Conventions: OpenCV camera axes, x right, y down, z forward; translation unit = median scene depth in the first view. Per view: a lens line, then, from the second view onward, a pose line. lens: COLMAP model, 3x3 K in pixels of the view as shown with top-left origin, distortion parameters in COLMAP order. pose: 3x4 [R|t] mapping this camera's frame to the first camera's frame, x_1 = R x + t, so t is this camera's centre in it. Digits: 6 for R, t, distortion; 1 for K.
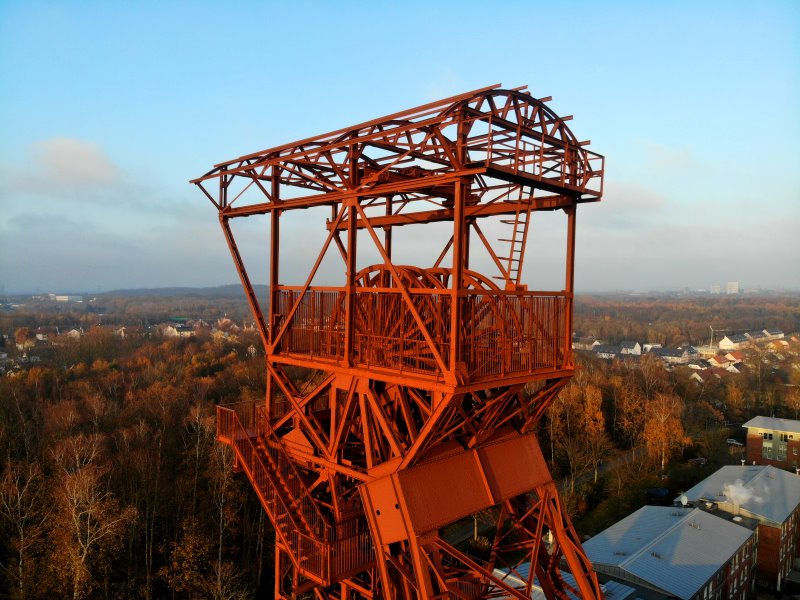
lens RADIAL K [[586.3, 0, 400.0], [0, 586.3, 300.0], [0, 0, 1]] dist [0.120233, -0.273495]
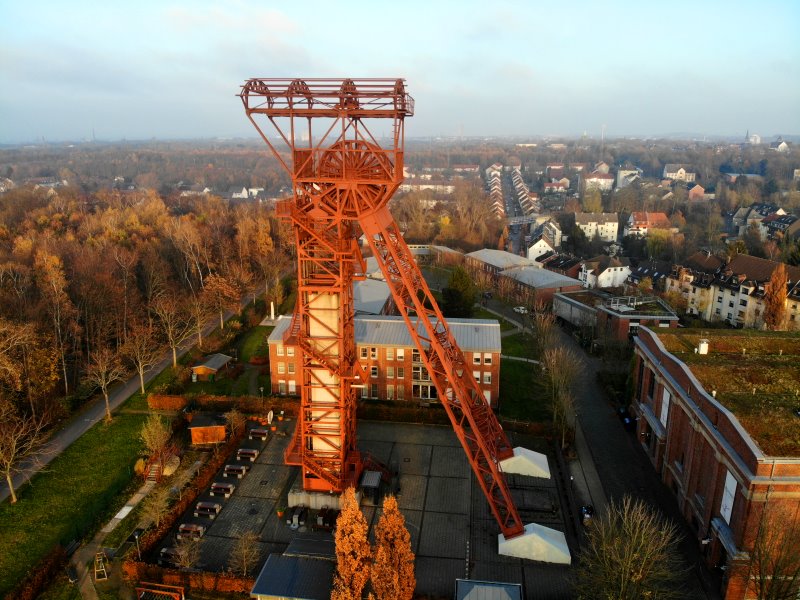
lens RADIAL K [[579.7, 0, 399.8], [0, 579.7, 294.8], [0, 0, 1]] dist [0.130152, -0.315873]
pose [[0.783145, -0.165264, 0.599477, -1.327602], [0.014163, 0.968528, 0.248501, -0.032452], [-0.621678, -0.186122, 0.760838, -1.084499]]
